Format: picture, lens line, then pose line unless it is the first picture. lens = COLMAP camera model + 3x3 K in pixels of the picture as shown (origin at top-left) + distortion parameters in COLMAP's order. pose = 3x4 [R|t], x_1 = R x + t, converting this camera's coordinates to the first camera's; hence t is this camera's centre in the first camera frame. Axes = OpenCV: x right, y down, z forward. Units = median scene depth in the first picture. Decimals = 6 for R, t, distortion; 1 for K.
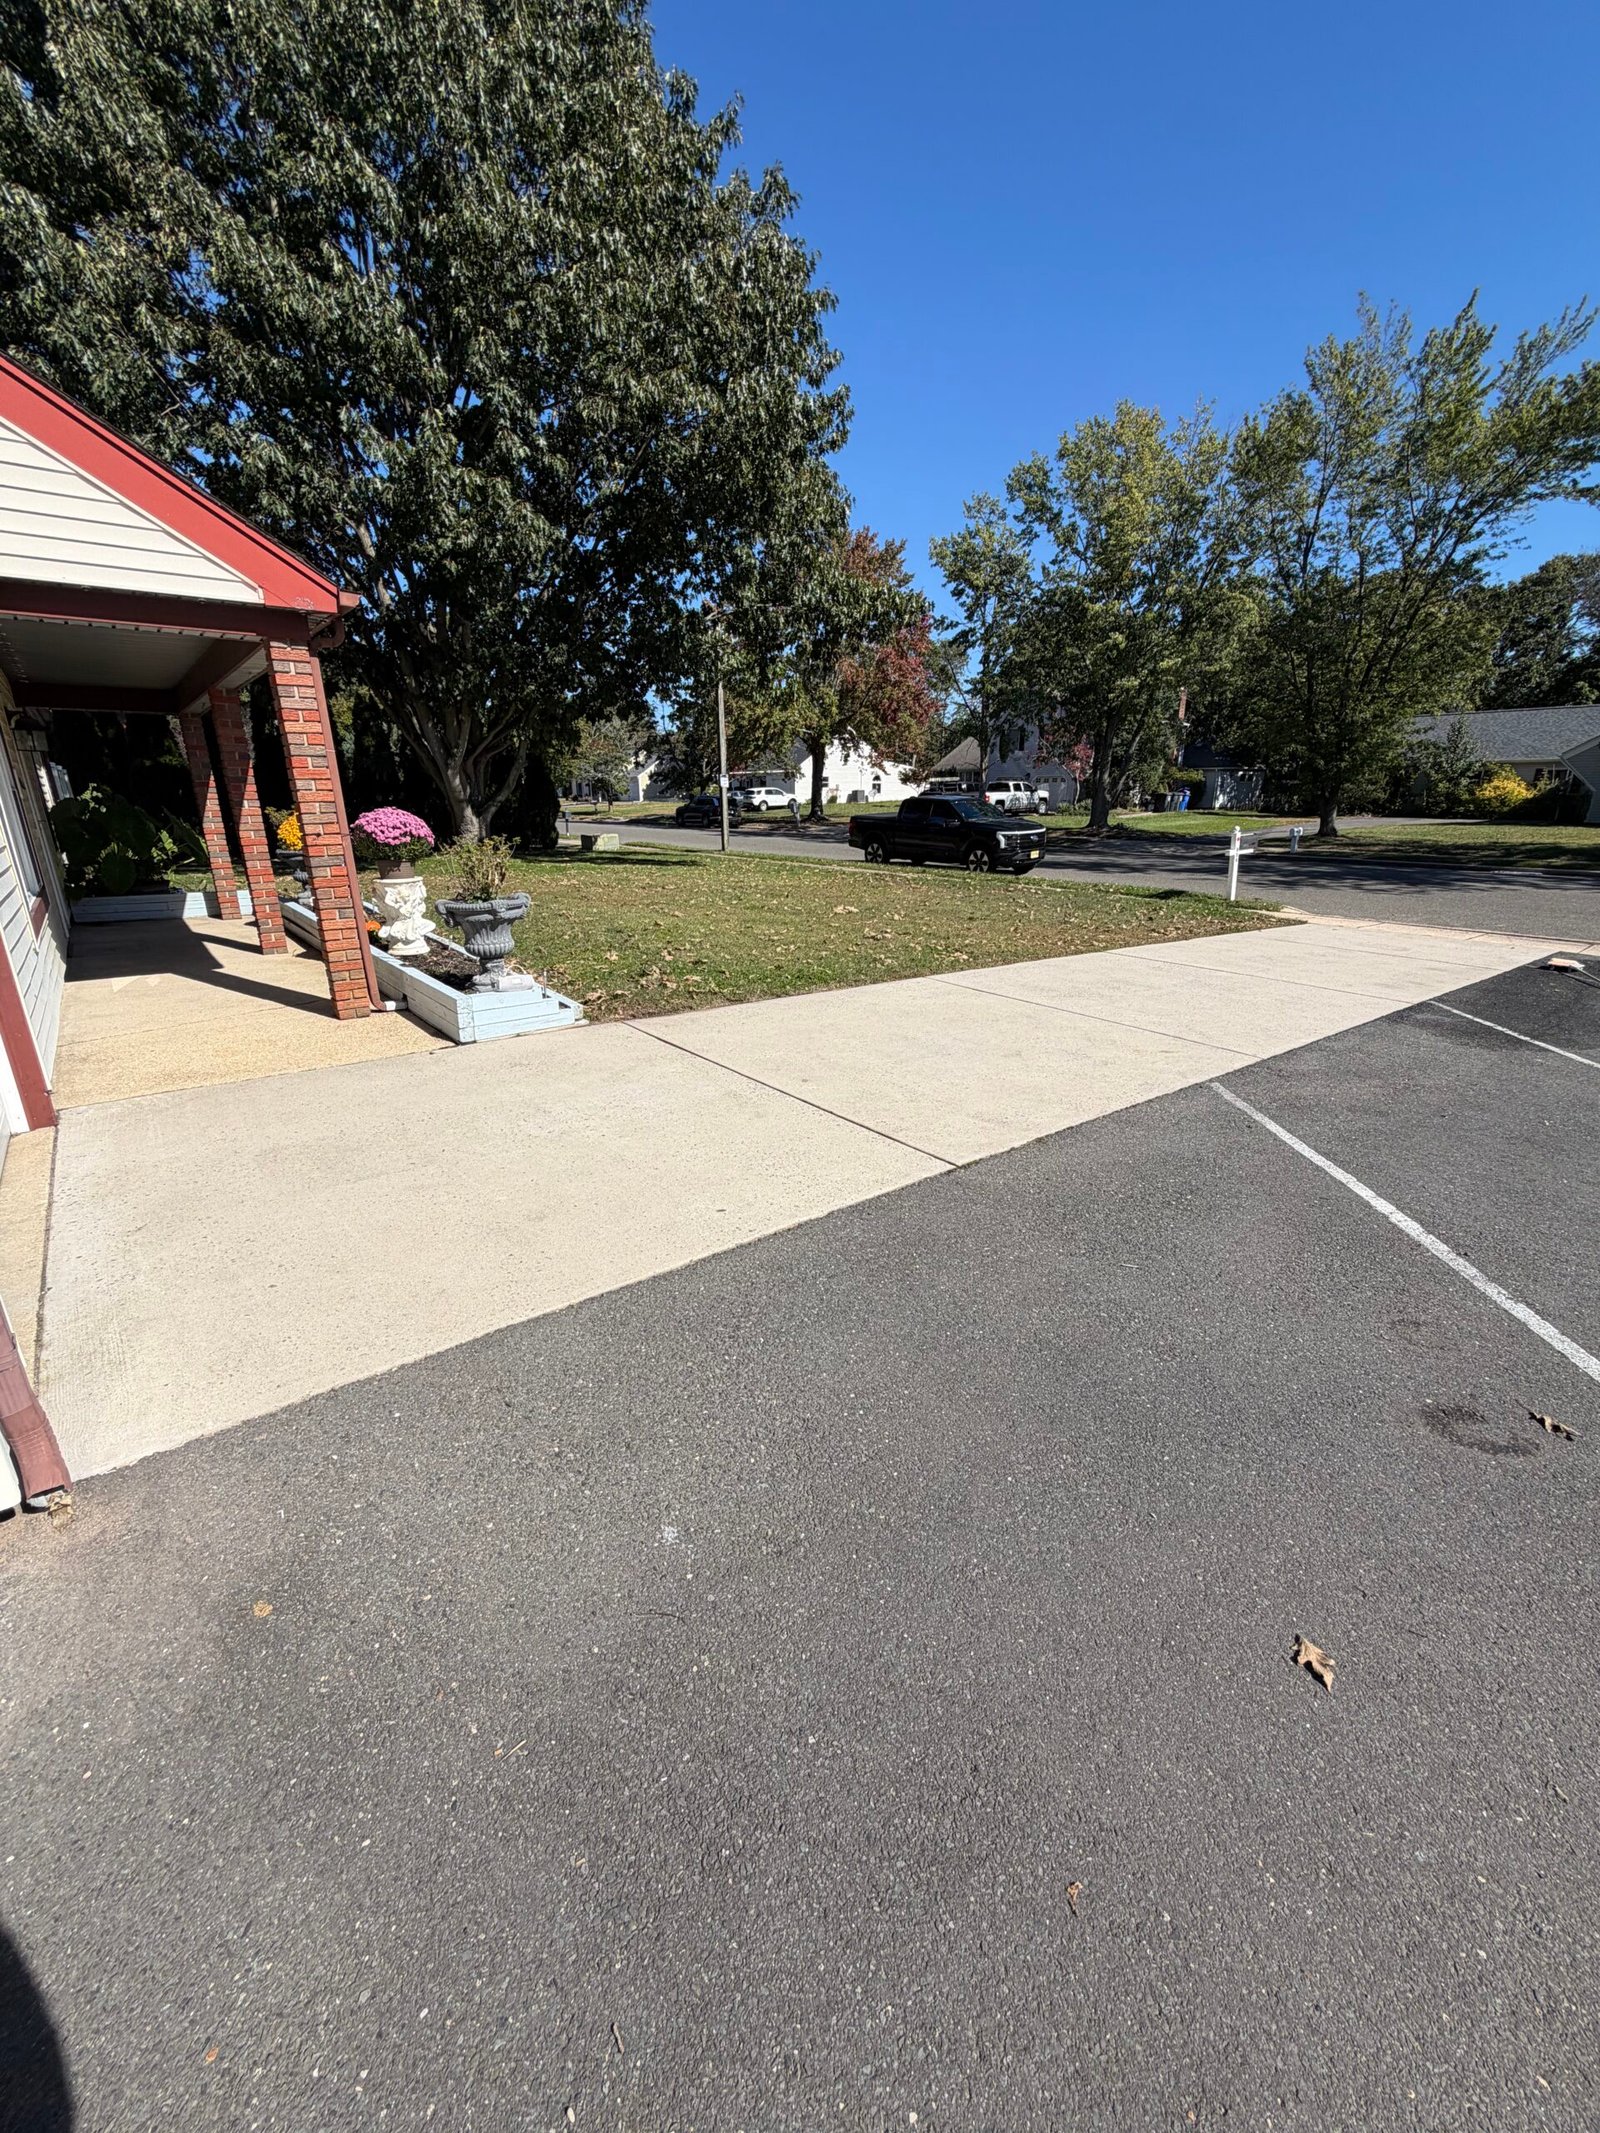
lens RADIAL K [[845.5, 0, 799.7], [0, 845.5, 1061.1], [0, 0, 1]] dist [-0.000524, -0.000008]
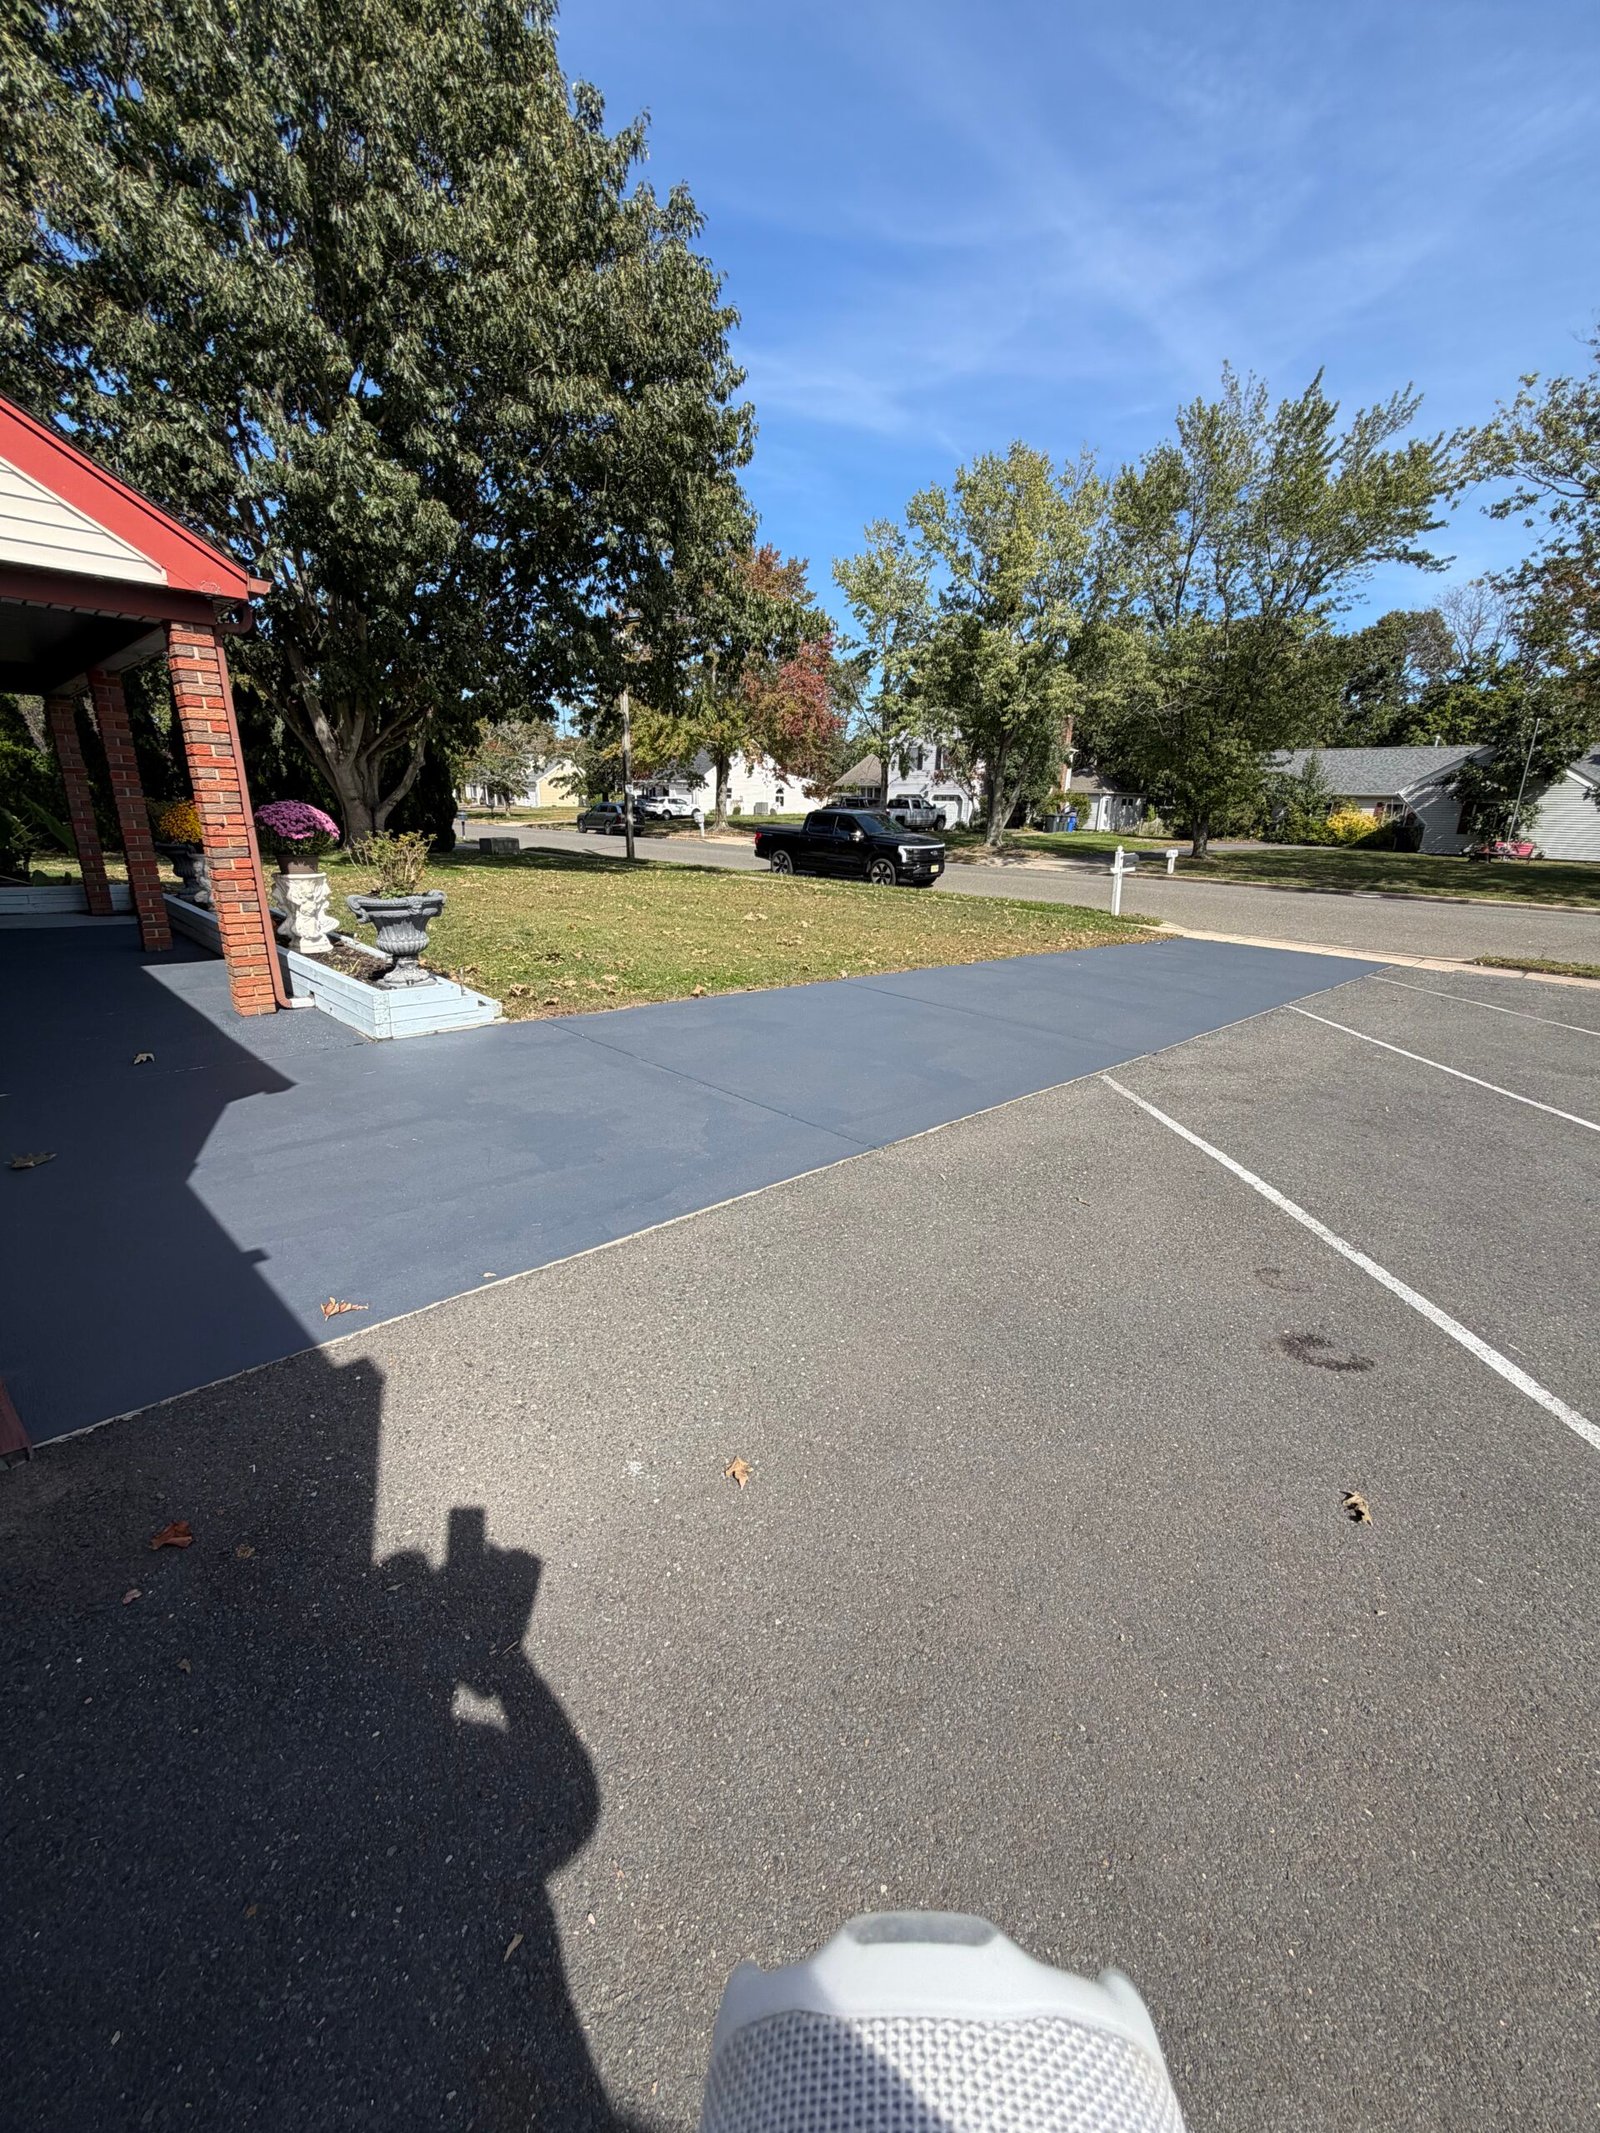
lens RADIAL K [[846.6, 0, 800.2], [0, 846.6, 1061.7], [0, 0, 1]] dist [-0.000403, 0.000011]
pose [[0.993412, -0.002541, 0.114568, -0.016260], [0.004021, 0.999911, -0.012684, 0.013513], [-0.114525, 0.013061, 0.993334, -0.026210]]
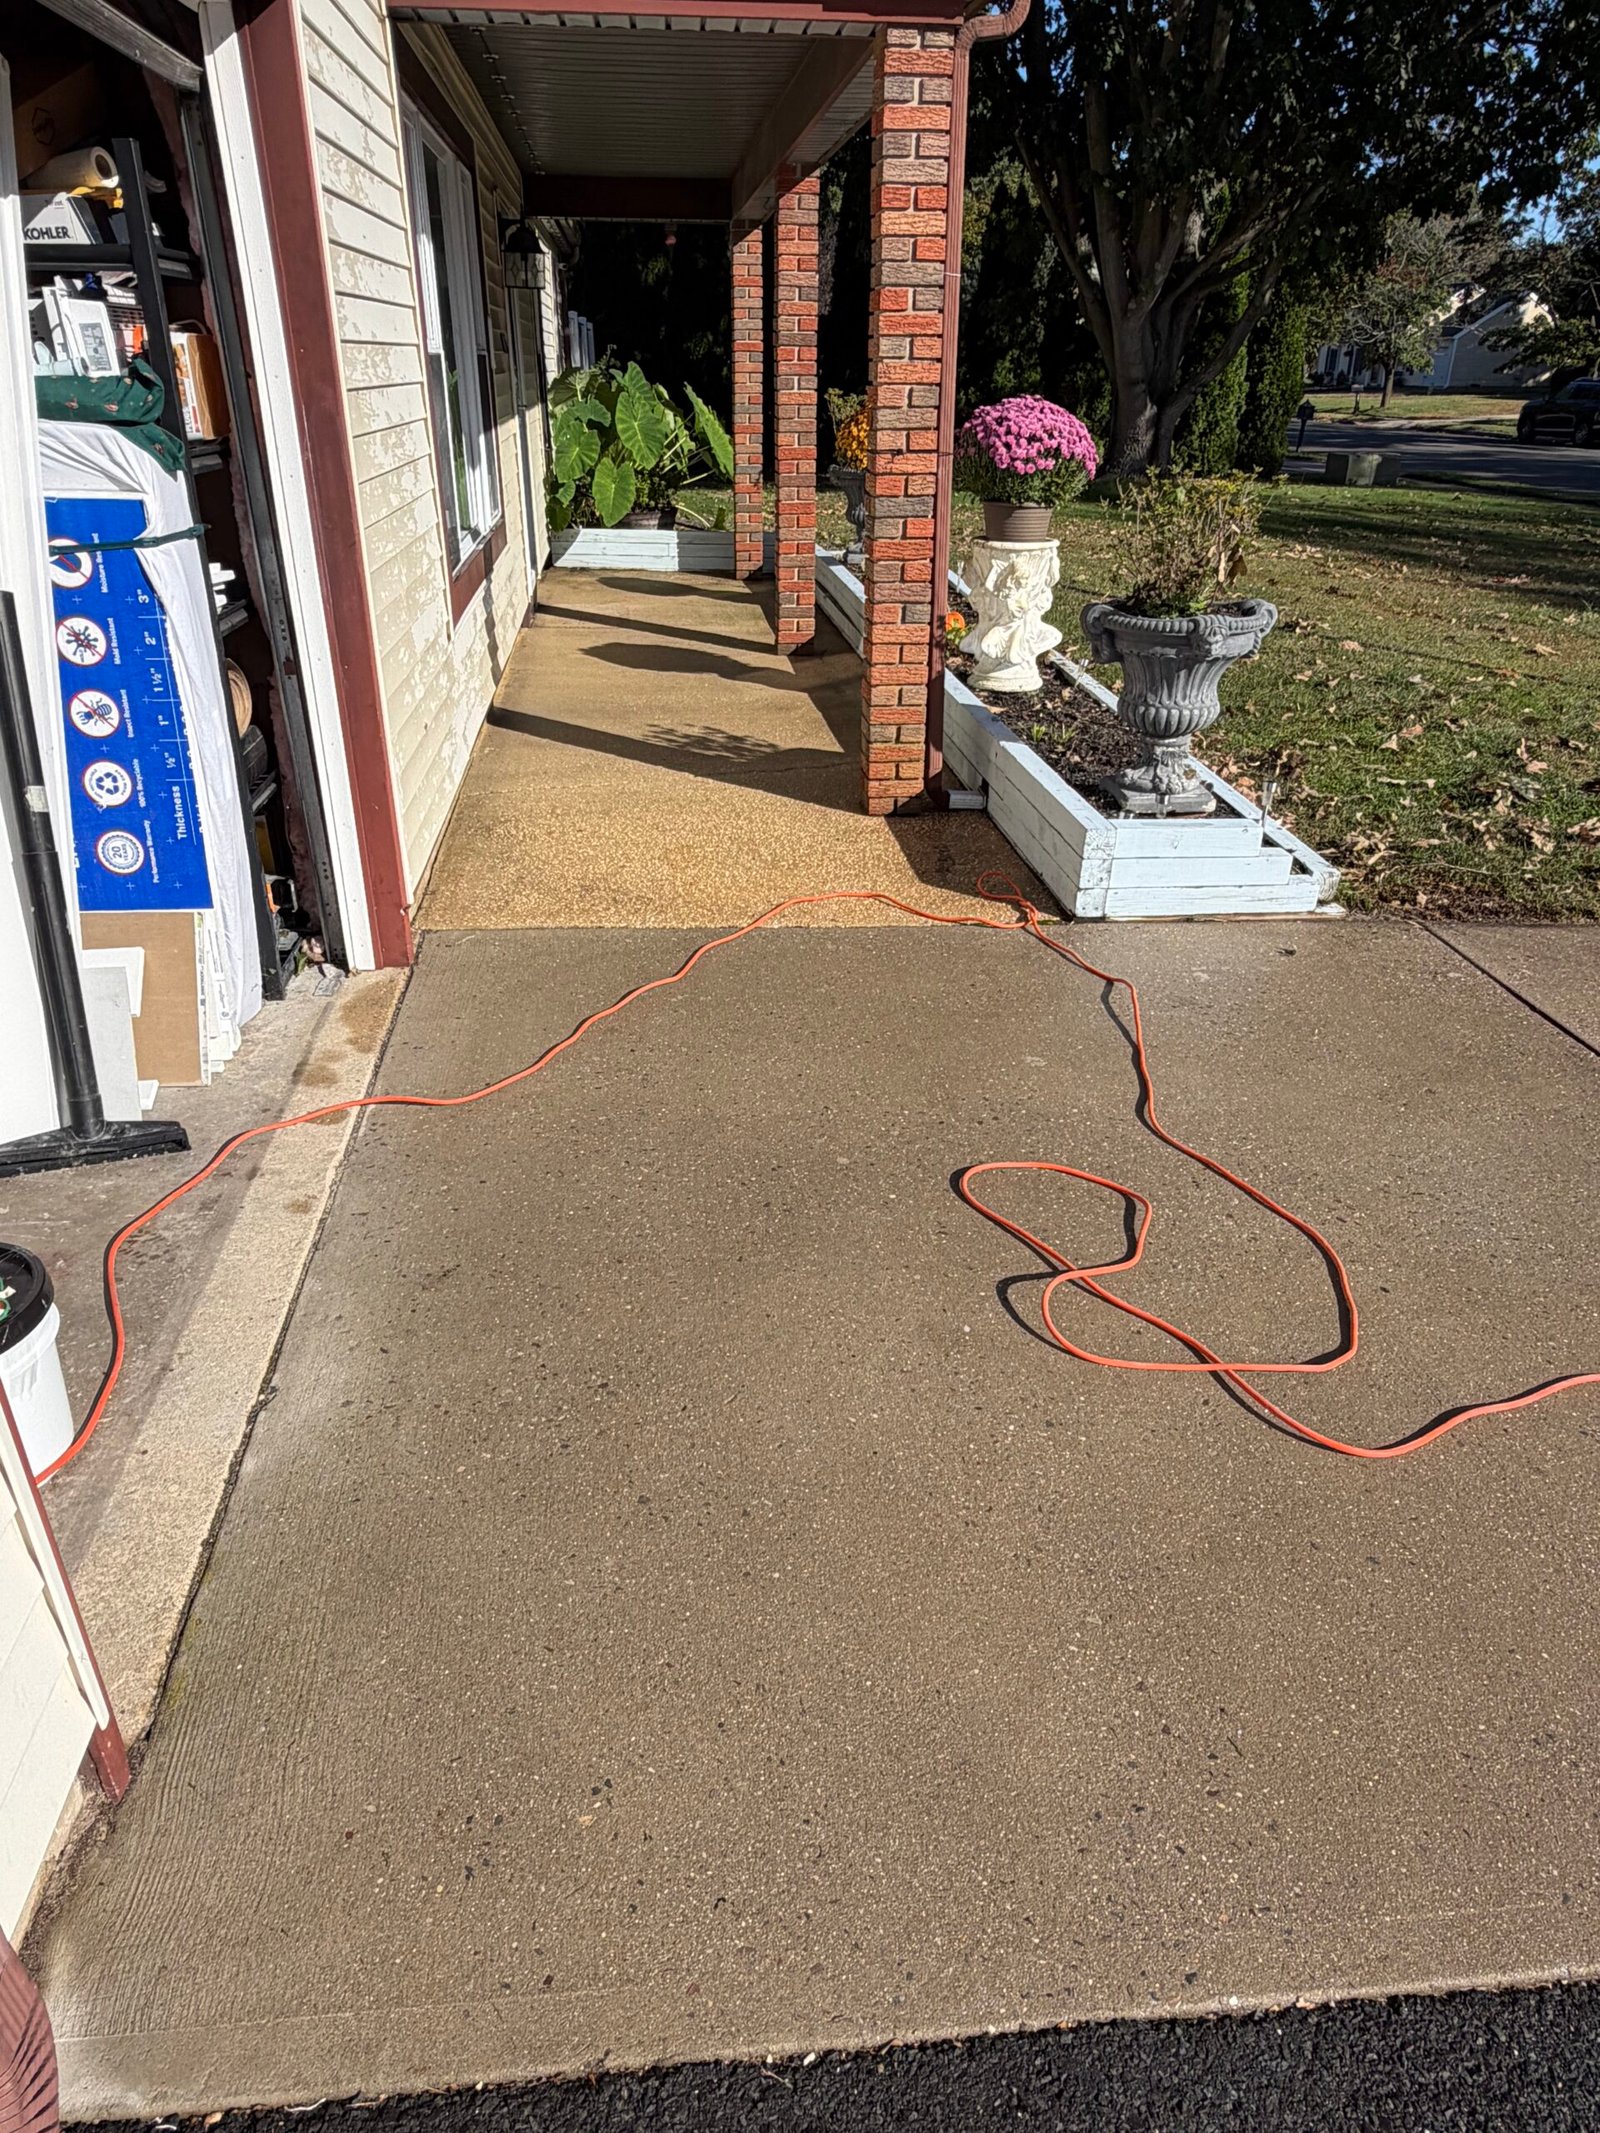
lens RADIAL K [[1401.7, 0, 793.3], [0, 1401.7, 1066.6], [0, 0, 1]] dist [-0.000589, 0.000964]
pose [[0.841607, 0.251416, -0.478004, -0.092562], [-0.174372, 0.964135, 0.200096, -0.050597], [0.511168, -0.085052, 0.855262, 0.157242]]
